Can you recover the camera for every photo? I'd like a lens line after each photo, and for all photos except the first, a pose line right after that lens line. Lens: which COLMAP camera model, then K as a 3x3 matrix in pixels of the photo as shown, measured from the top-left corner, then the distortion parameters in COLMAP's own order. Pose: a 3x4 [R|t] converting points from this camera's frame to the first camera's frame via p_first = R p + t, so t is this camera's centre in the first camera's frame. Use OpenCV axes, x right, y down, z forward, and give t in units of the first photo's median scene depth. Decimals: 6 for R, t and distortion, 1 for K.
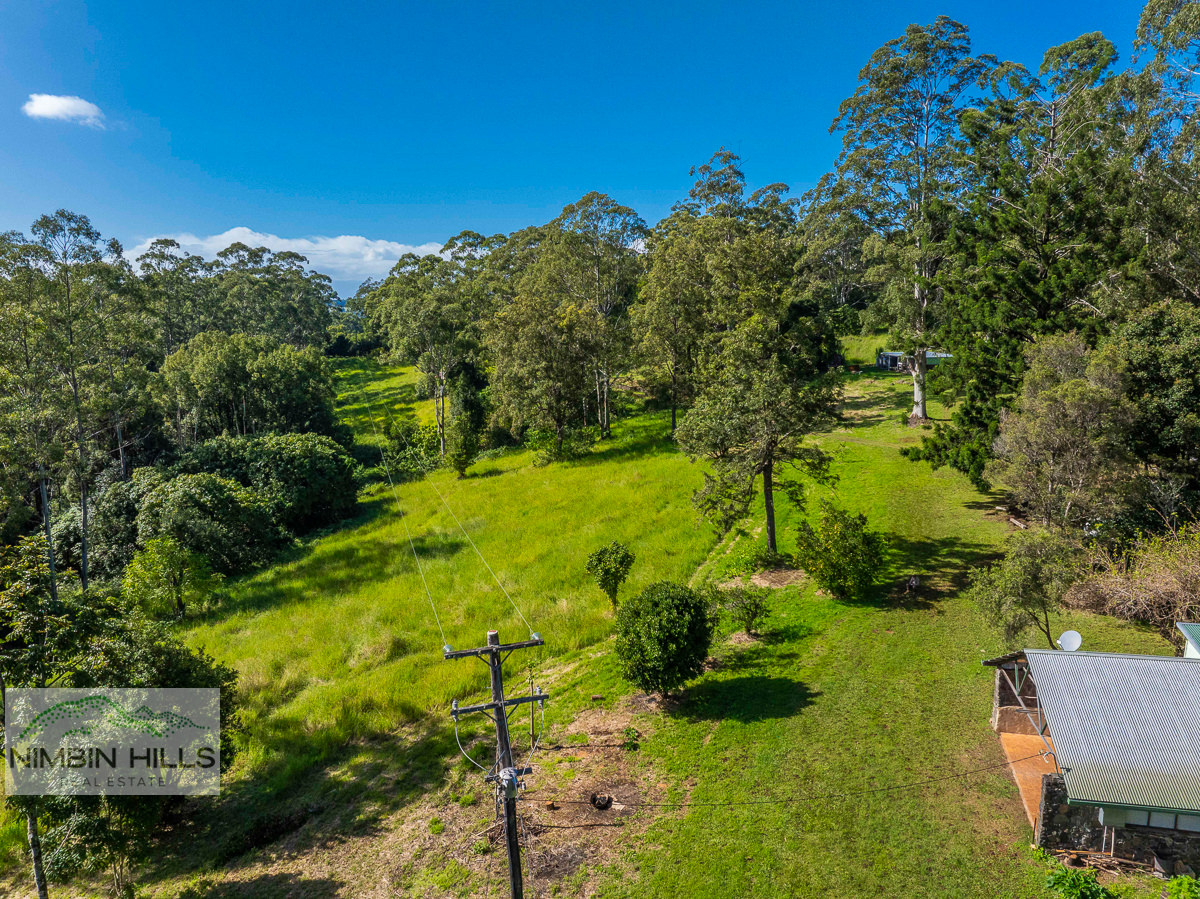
lens RADIAL K [[841.7, 0, 600.0], [0, 841.7, 449.5], [0, 0, 1]] dist [-0.060498, 0.030417]
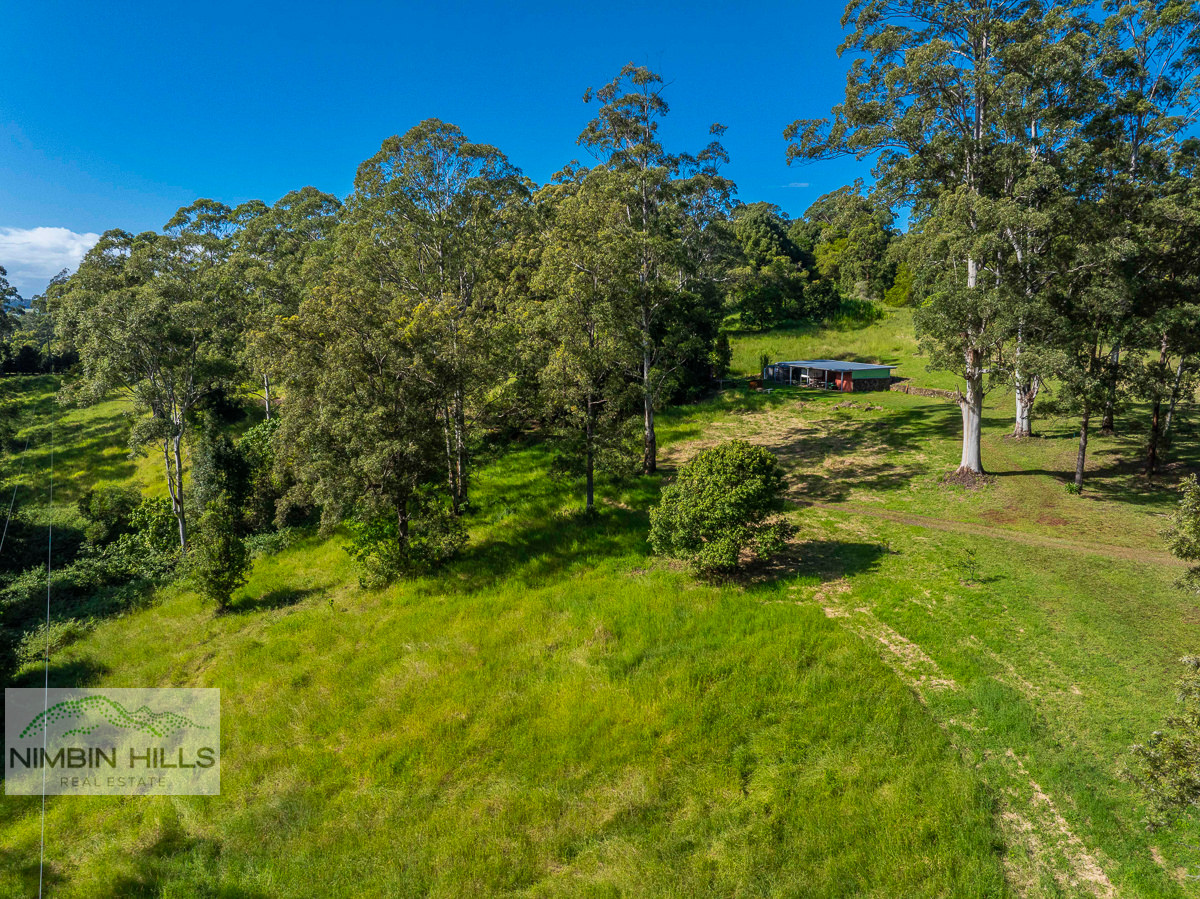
lens RADIAL K [[841.4, 0, 597.2], [0, 841.4, 445.0], [0, 0, 1]] dist [-0.036975, 0.005469]
pose [[0.959868, -0.046115, 0.276634, -0.056580], [0.047527, 0.998869, 0.001602, -0.050314], [-0.276395, 0.011610, 0.960974, 0.300425]]
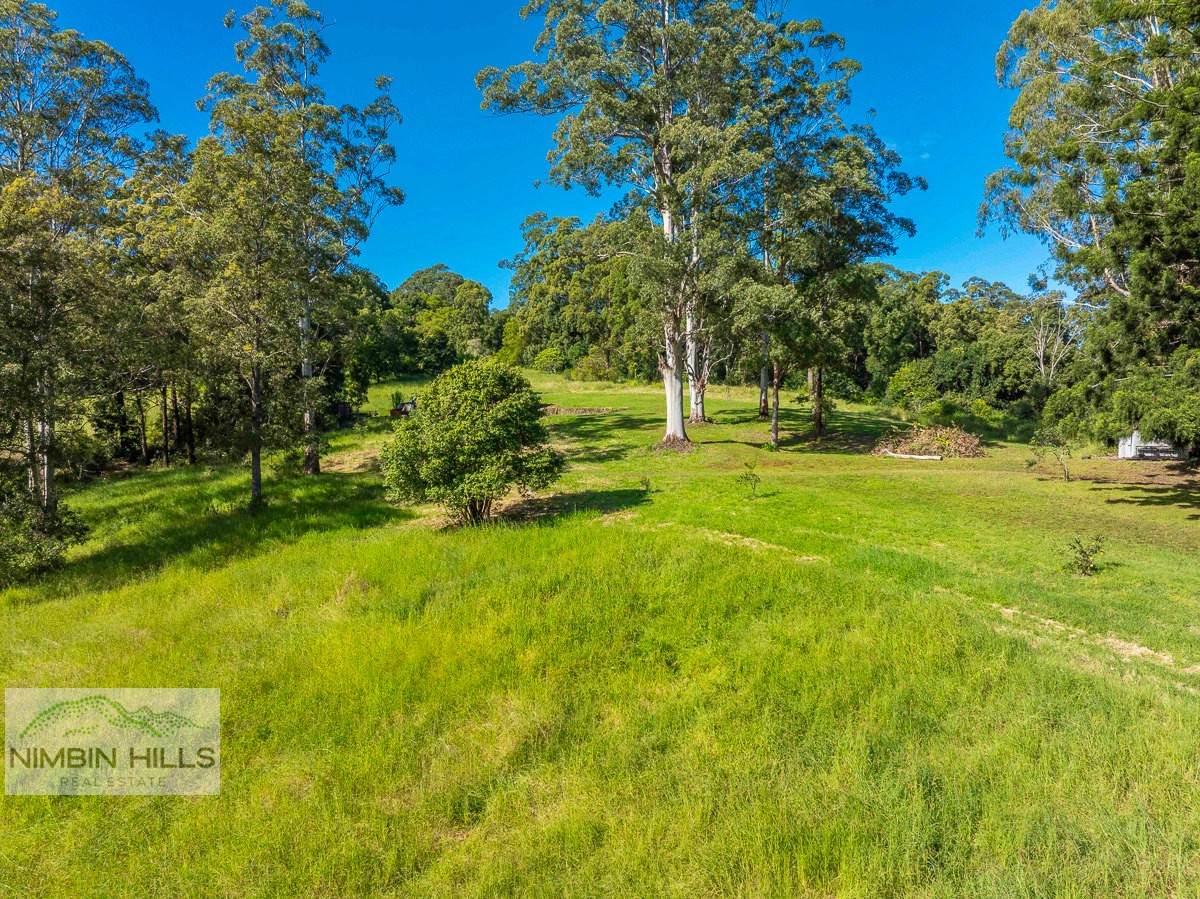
lens RADIAL K [[841.4, 0, 597.2], [0, 841.4, 445.0], [0, 0, 1]] dist [-0.036975, 0.005469]
pose [[0.708716, -0.020548, 0.705195, -0.081673], [0.112096, 0.990157, -0.083804, 0.008839], [-0.696532, 0.138443, 0.704043, 0.393620]]
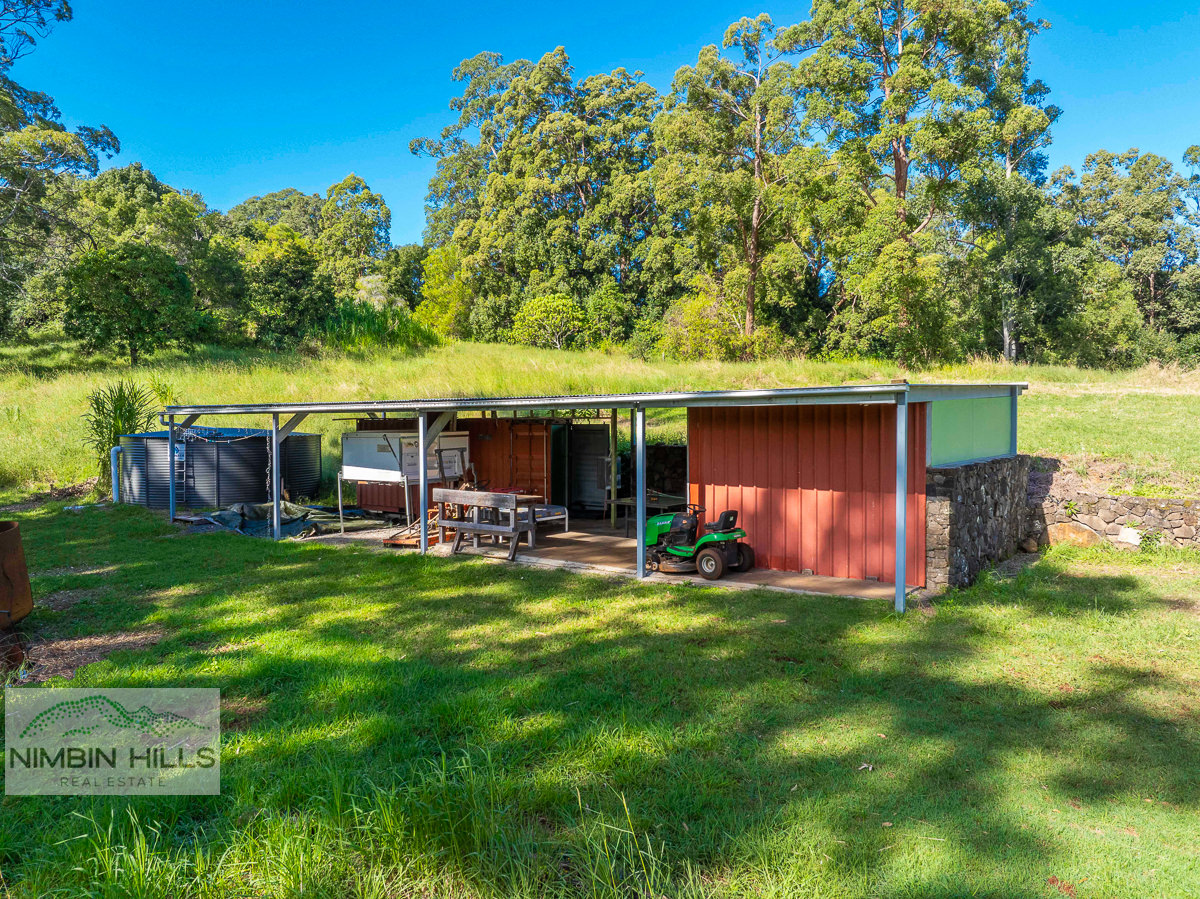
lens RADIAL K [[841.7, 0, 600.0], [0, 841.7, 449.5], [0, 0, 1]] dist [-0.060498, 0.030417]
pose [[0.573511, -0.026744, 0.818761, 0.286940], [0.131950, 0.989432, -0.060107, -0.098289], [-0.808501, 0.142507, 0.570979, 0.937906]]
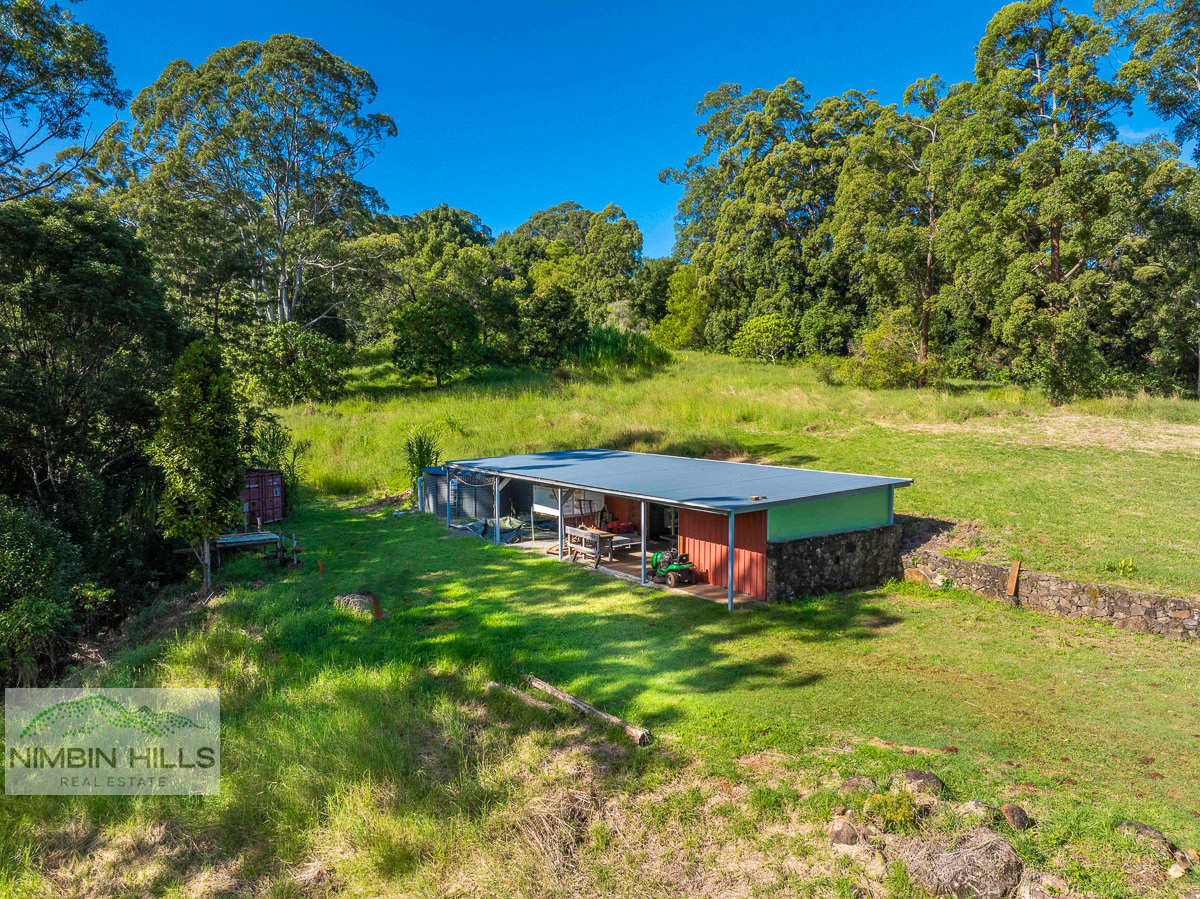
lens RADIAL K [[843.8, 0, 600.7], [0, 843.8, 427.7], [0, 0, 1]] dist [0.006651, 0.001661]
pose [[0.809442, -0.024833, 0.586675, 0.246885], [0.093710, 0.991763, -0.087314, -0.108282], [-0.579674, 0.125653, 0.805102, 0.837882]]
